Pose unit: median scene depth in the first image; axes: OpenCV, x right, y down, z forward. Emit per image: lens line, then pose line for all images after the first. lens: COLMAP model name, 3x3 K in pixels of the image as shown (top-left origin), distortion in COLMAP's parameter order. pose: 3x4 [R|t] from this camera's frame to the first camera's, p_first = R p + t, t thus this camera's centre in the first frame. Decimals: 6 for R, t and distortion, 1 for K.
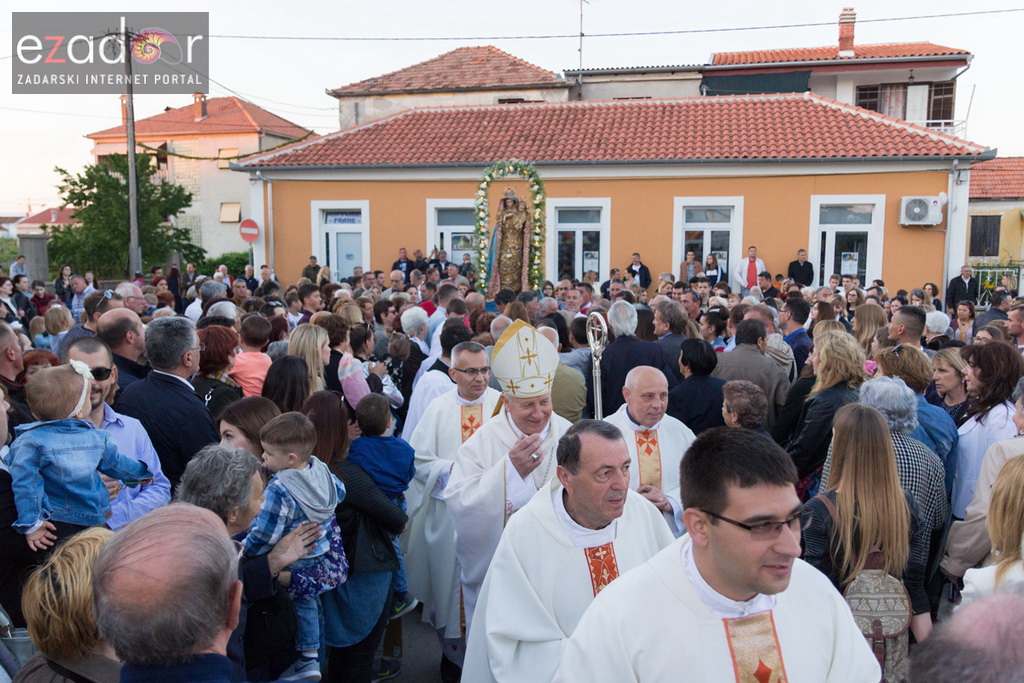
lens RADIAL K [[848.5, 0, 511.1], [0, 848.5, 345.4], [0, 0, 1]] dist [0.016012, -0.009246]
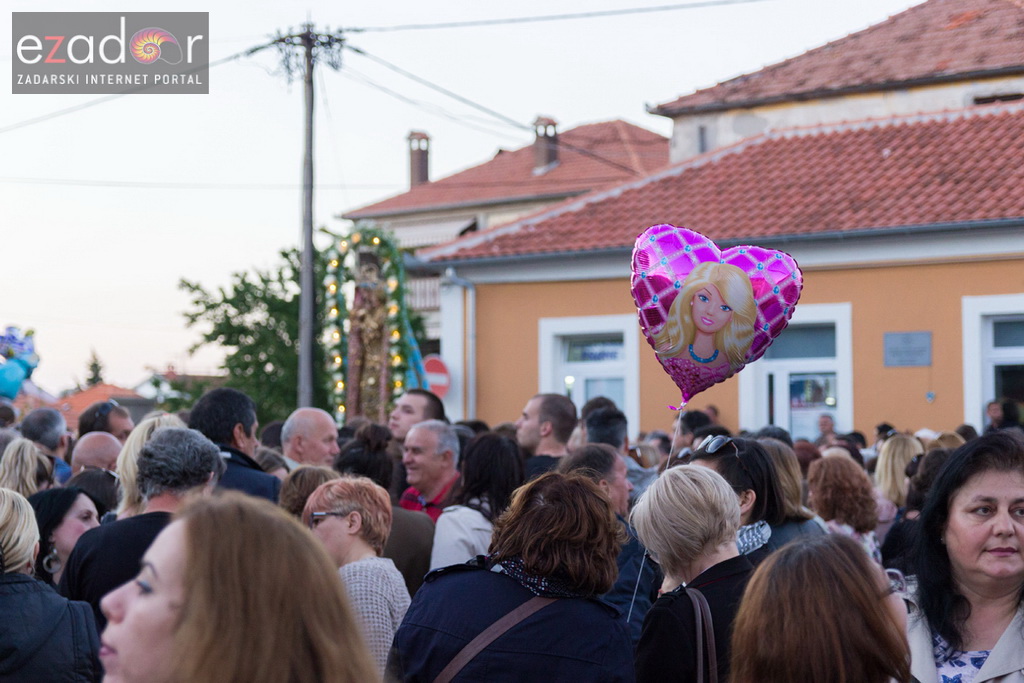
lens RADIAL K [[2055.4, 0, 511.7], [0, 2055.4, 341.4], [0, 0, 1]] dist [0.035731, 0.049293]
pose [[0.907431, -0.027738, -0.419284, 0.270415], [-0.041679, 0.986957, -0.155497, 0.039290], [0.418128, 0.158578, 0.894439, -0.132717]]
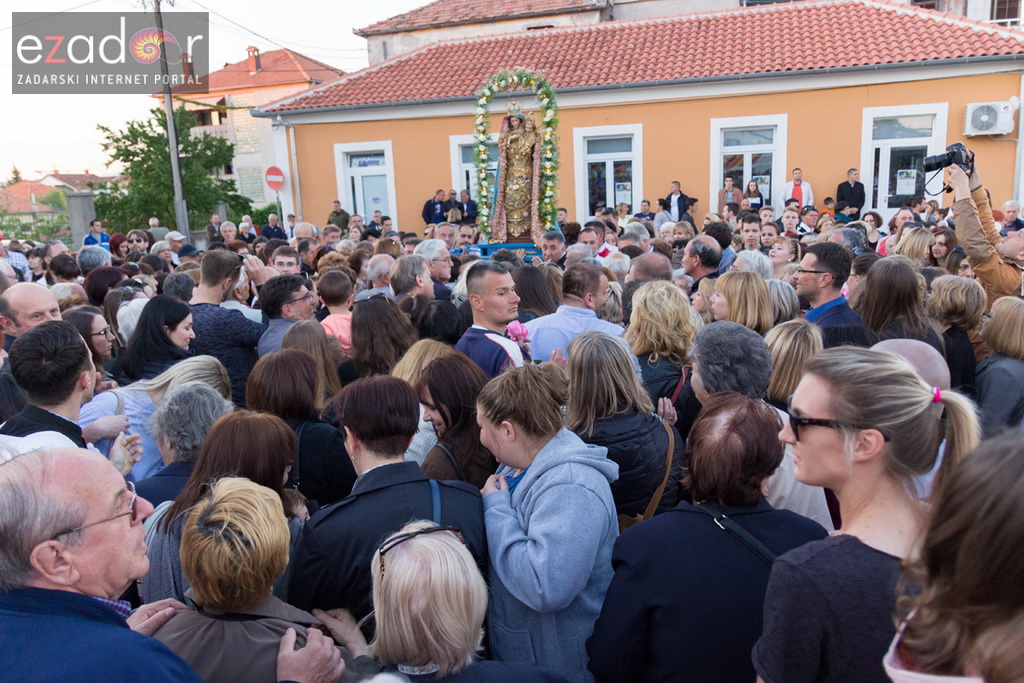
lens RADIAL K [[779.2, 0, 509.8], [0, 779.2, 345.5], [0, 0, 1]] dist [0.019931, -0.026274]
pose [[0.996203, -0.032175, -0.080893, 0.030341], [0.039211, 0.995440, 0.086963, -0.009599], [0.077726, -0.089805, 0.992922, 0.100078]]
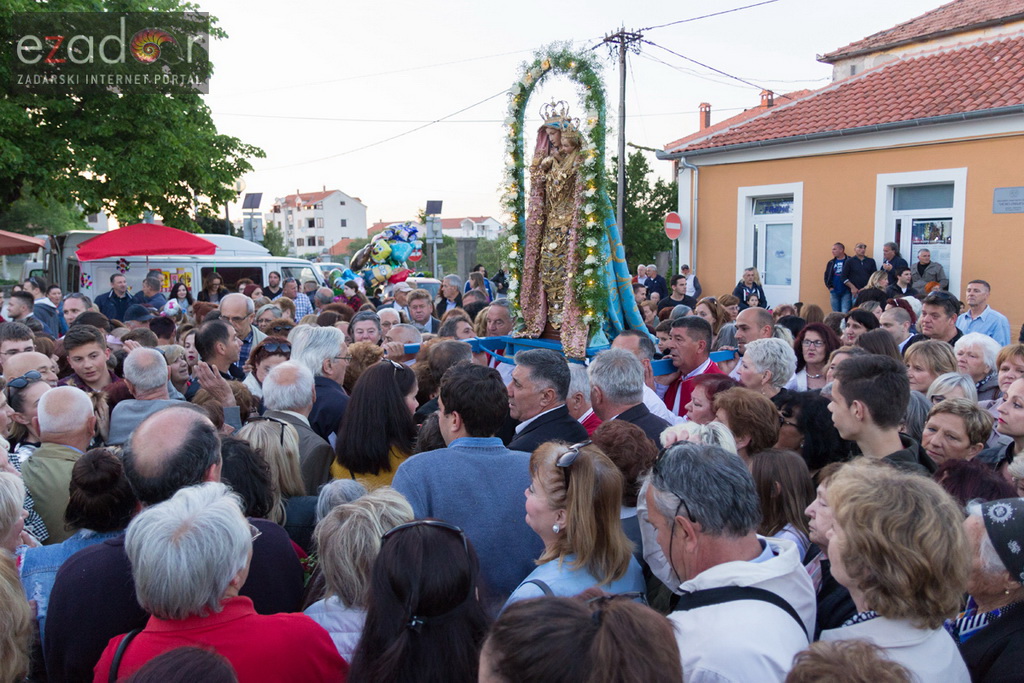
lens RADIAL K [[779.2, 0, 509.8], [0, 779.2, 345.5], [0, 0, 1]] dist [0.019931, -0.026274]
pose [[0.739427, 0.071726, -0.669405, 0.119656], [-0.062451, 0.997329, 0.037879, -0.029521], [0.670334, 0.013796, 0.741931, 0.273566]]
